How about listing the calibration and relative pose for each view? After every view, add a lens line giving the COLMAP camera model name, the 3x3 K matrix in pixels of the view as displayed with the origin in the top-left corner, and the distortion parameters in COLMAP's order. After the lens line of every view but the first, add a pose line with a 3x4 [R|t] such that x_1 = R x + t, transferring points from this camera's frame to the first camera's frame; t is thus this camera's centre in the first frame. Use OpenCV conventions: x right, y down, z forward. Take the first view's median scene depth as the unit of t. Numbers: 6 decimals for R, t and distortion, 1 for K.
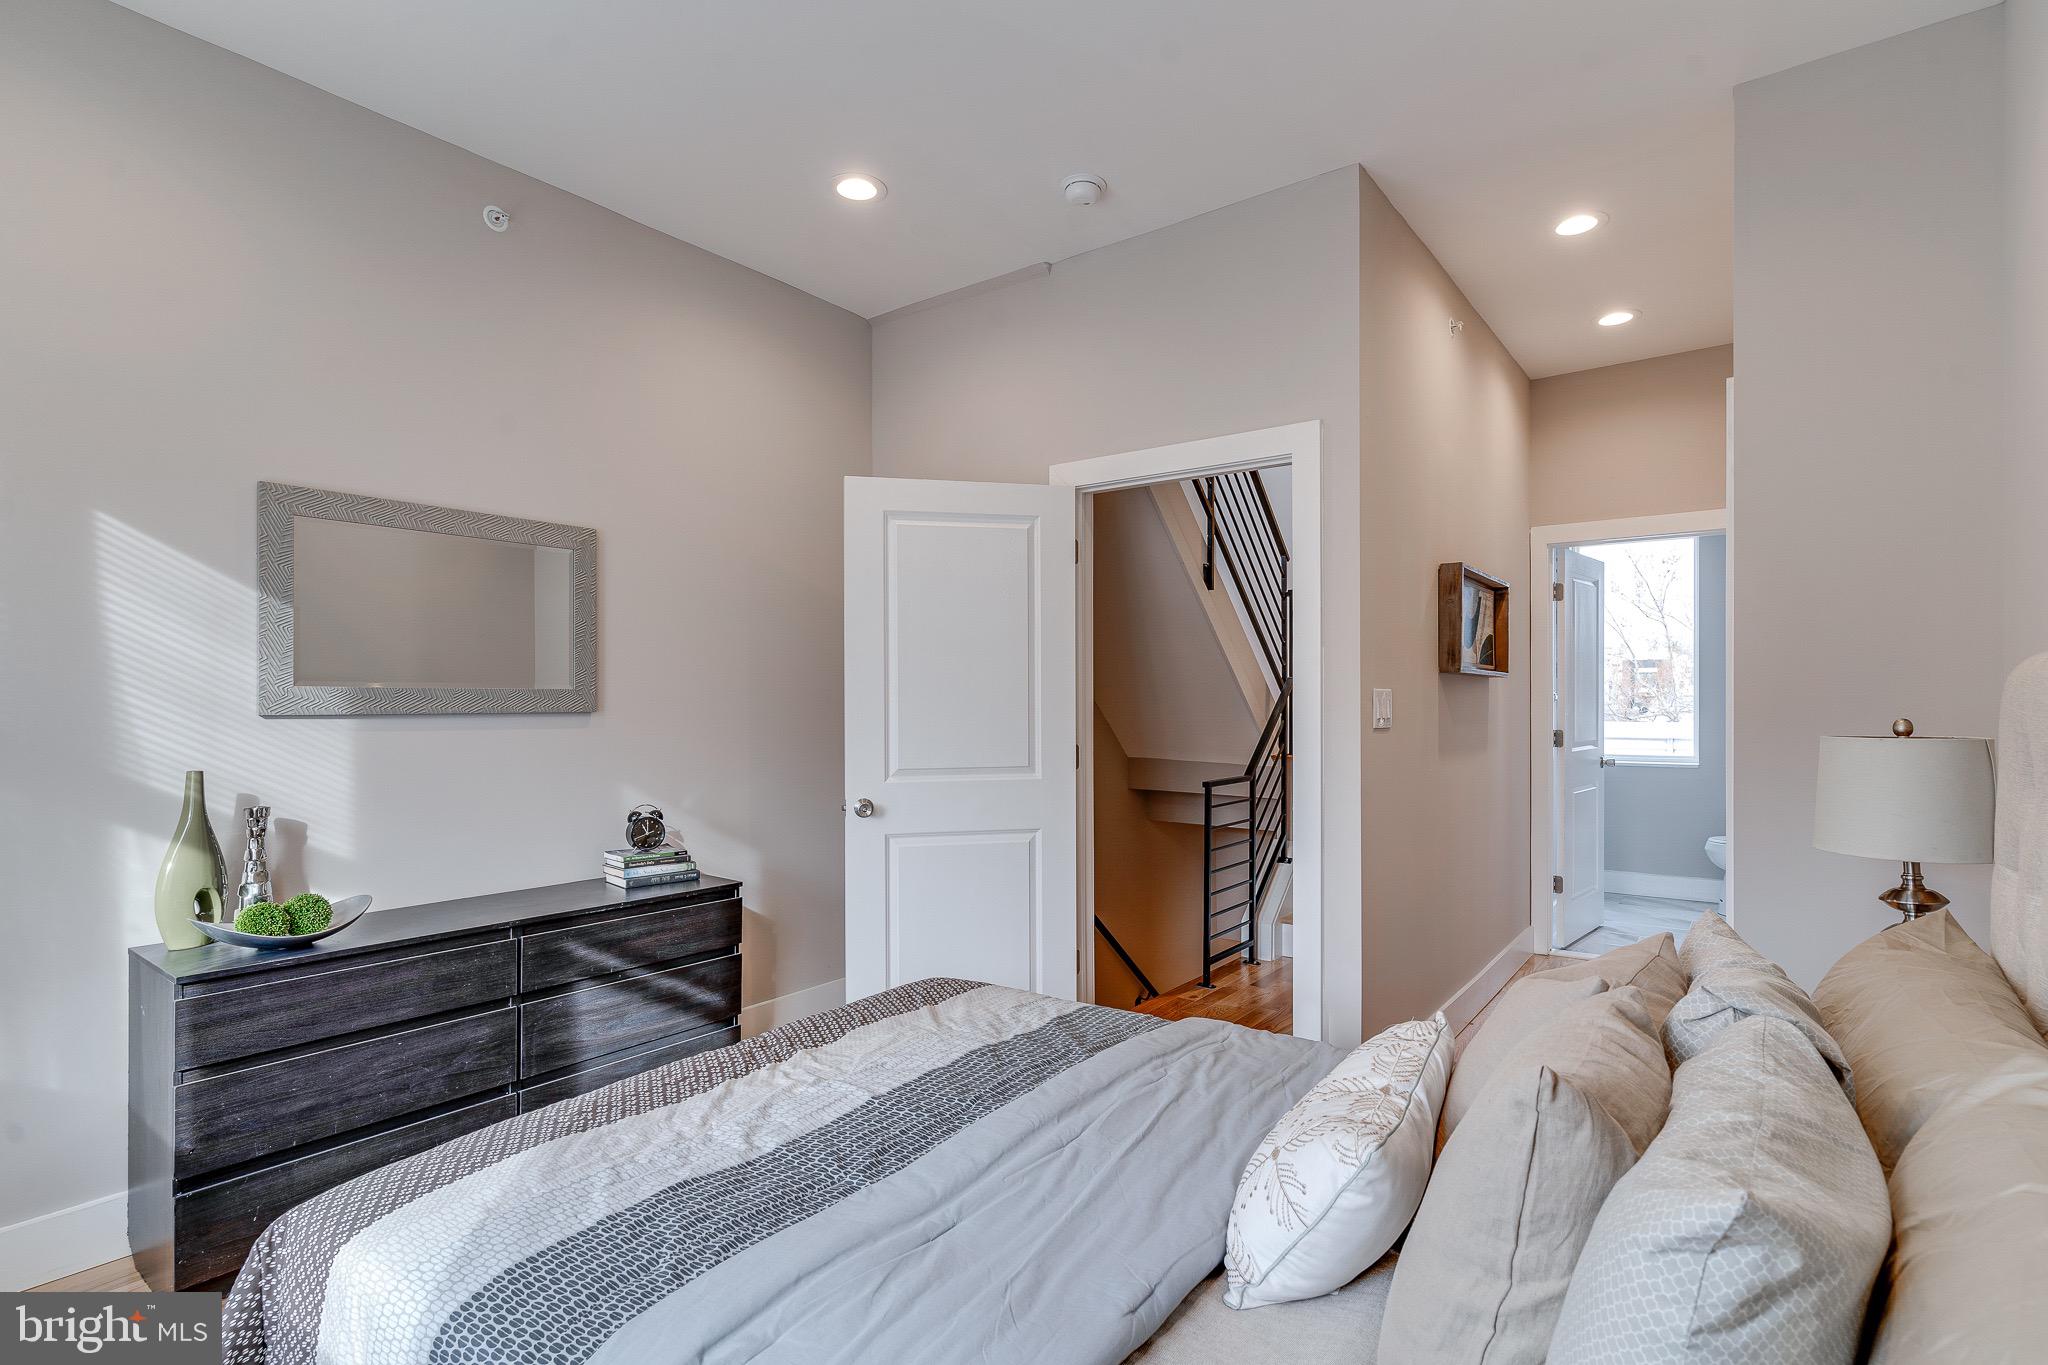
lens RADIAL K [[991.0, 0, 1021.4], [0, 991.0, 702.7], [0, 0, 1]] dist [0.000057, -0.000182]
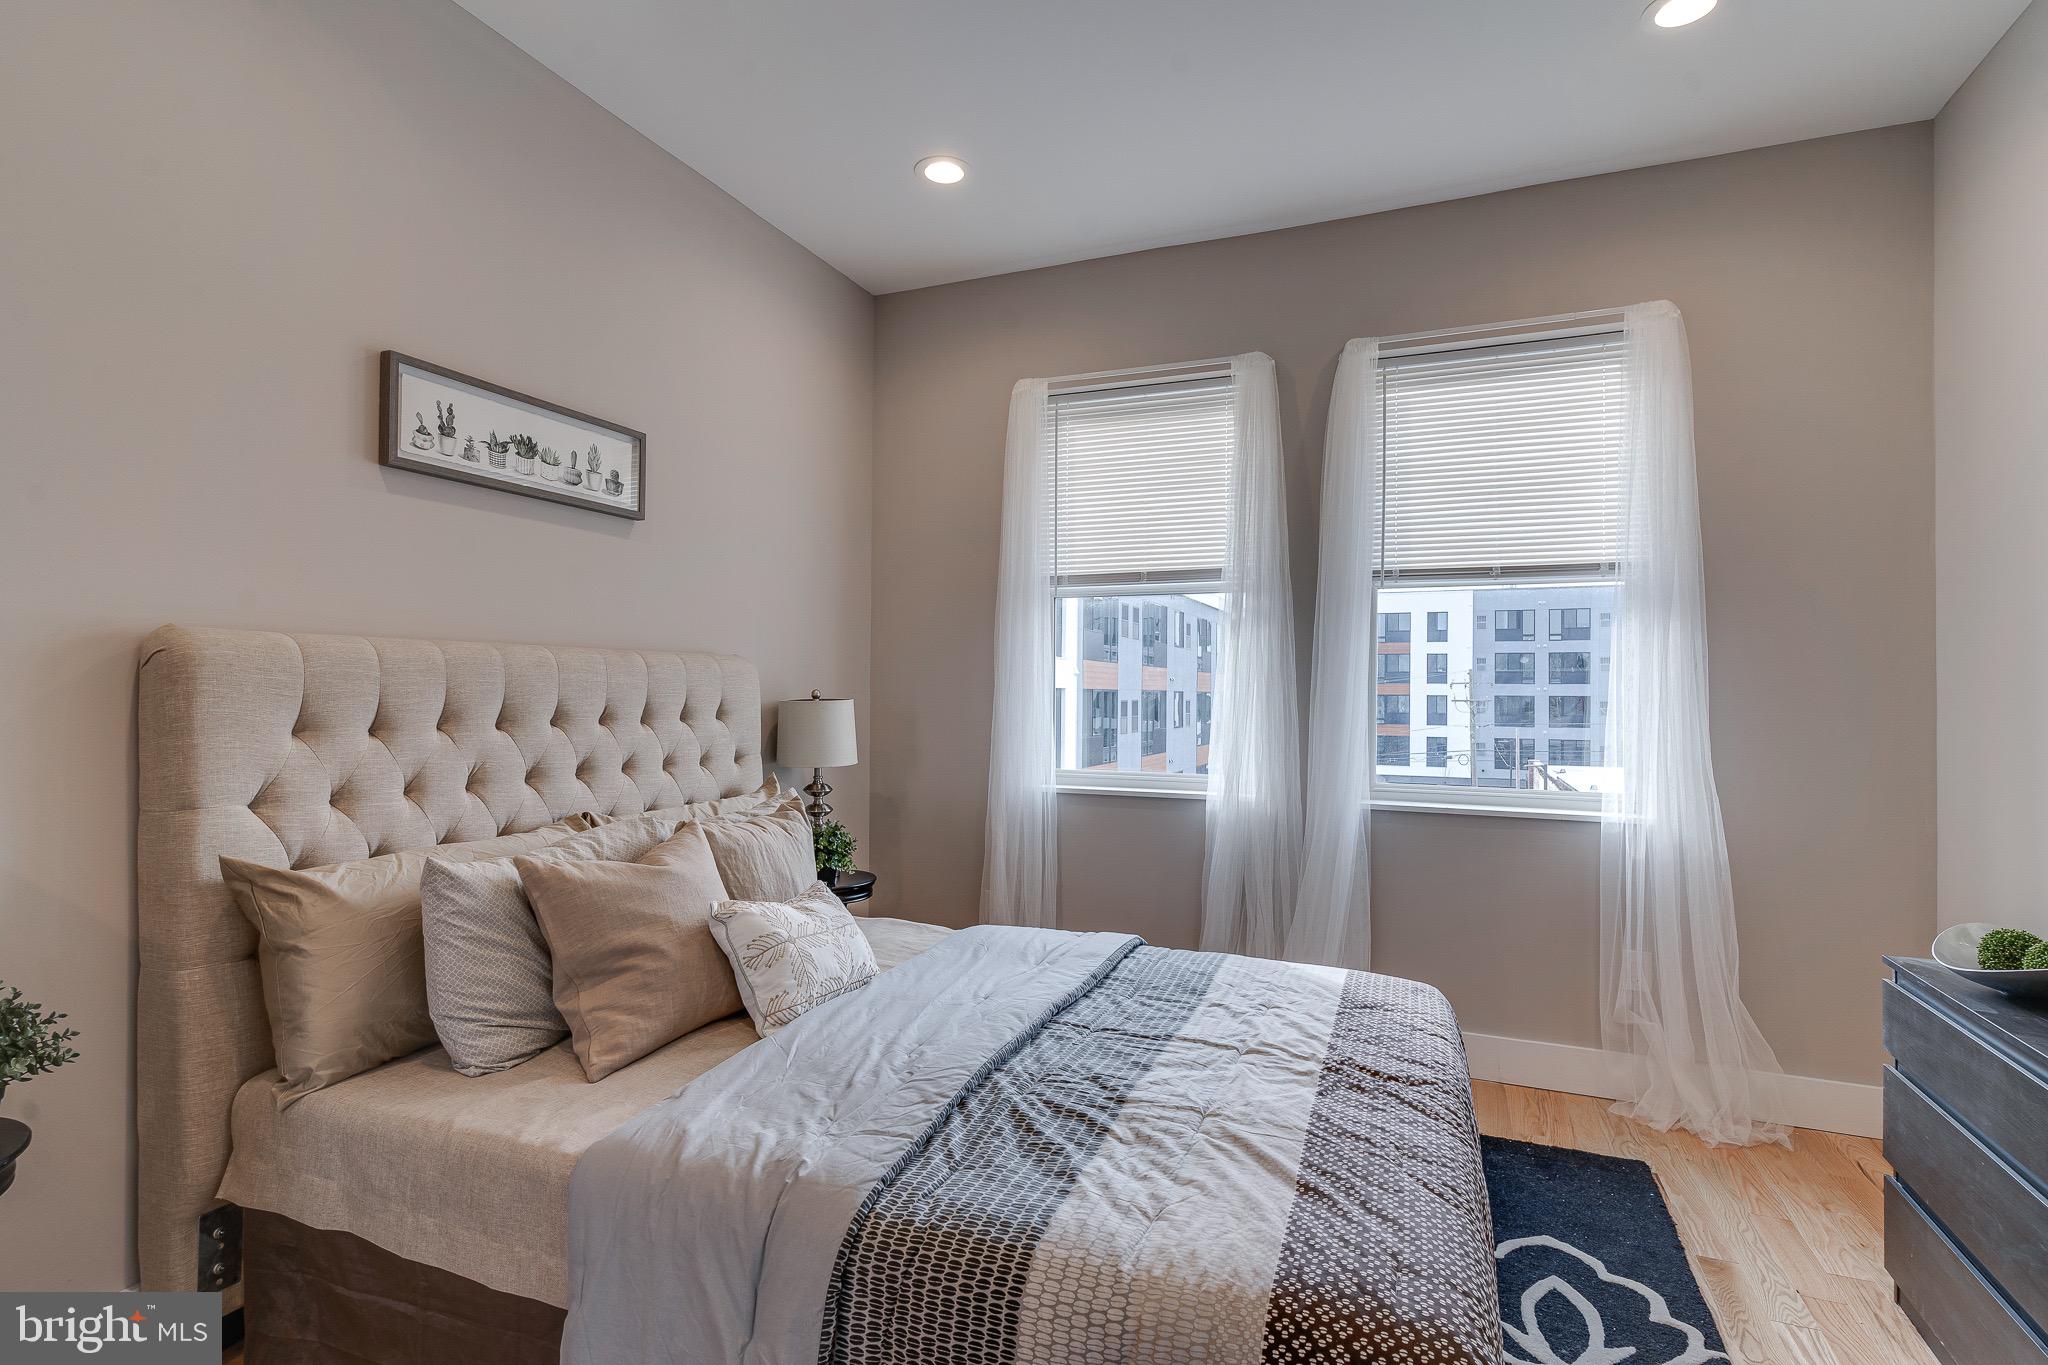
lens RADIAL K [[989.1, 0, 1025.9], [0, 989.1, 694.6], [0, 0, 1]] dist [0.003017, 0.000137]
pose [[-0.970187, -0.005232, -0.242300, 0.186536], [-0.006577, 0.999967, 0.004740, 0.009286], [0.242267, 0.006192, -0.970190, 1.350396]]
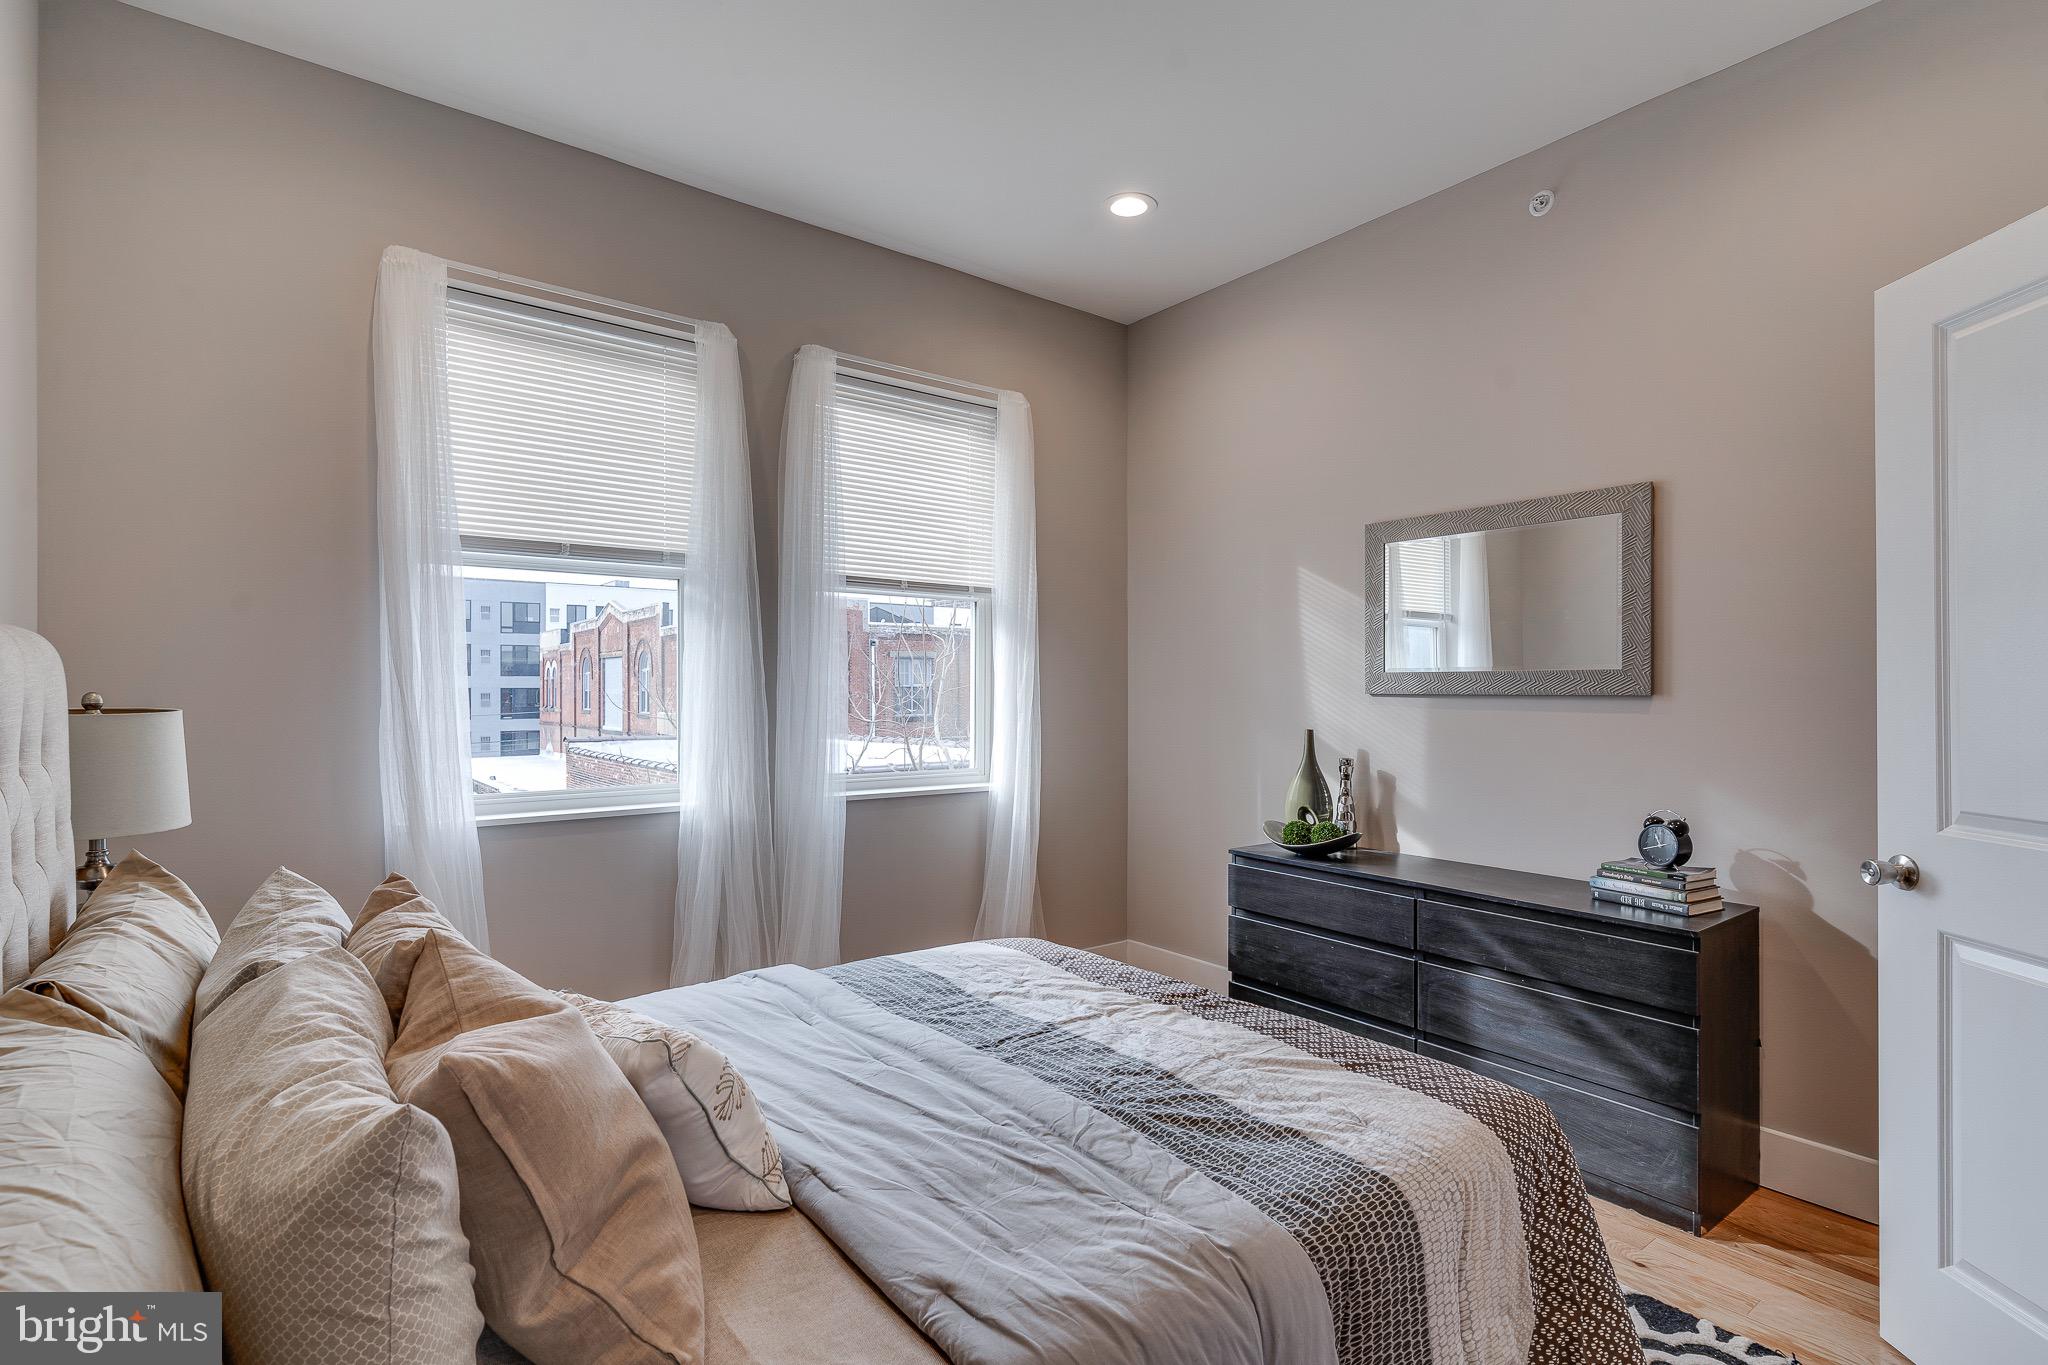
lens RADIAL K [[989.1, 0, 1025.9], [0, 989.1, 694.6], [0, 0, 1]] dist [0.003017, 0.000137]
pose [[-0.265736, 0.006159, -0.964026, 0.642647], [-0.003437, 0.999967, 0.007336, 0.005164], [0.964040, 0.005263, -0.265706, 0.848948]]
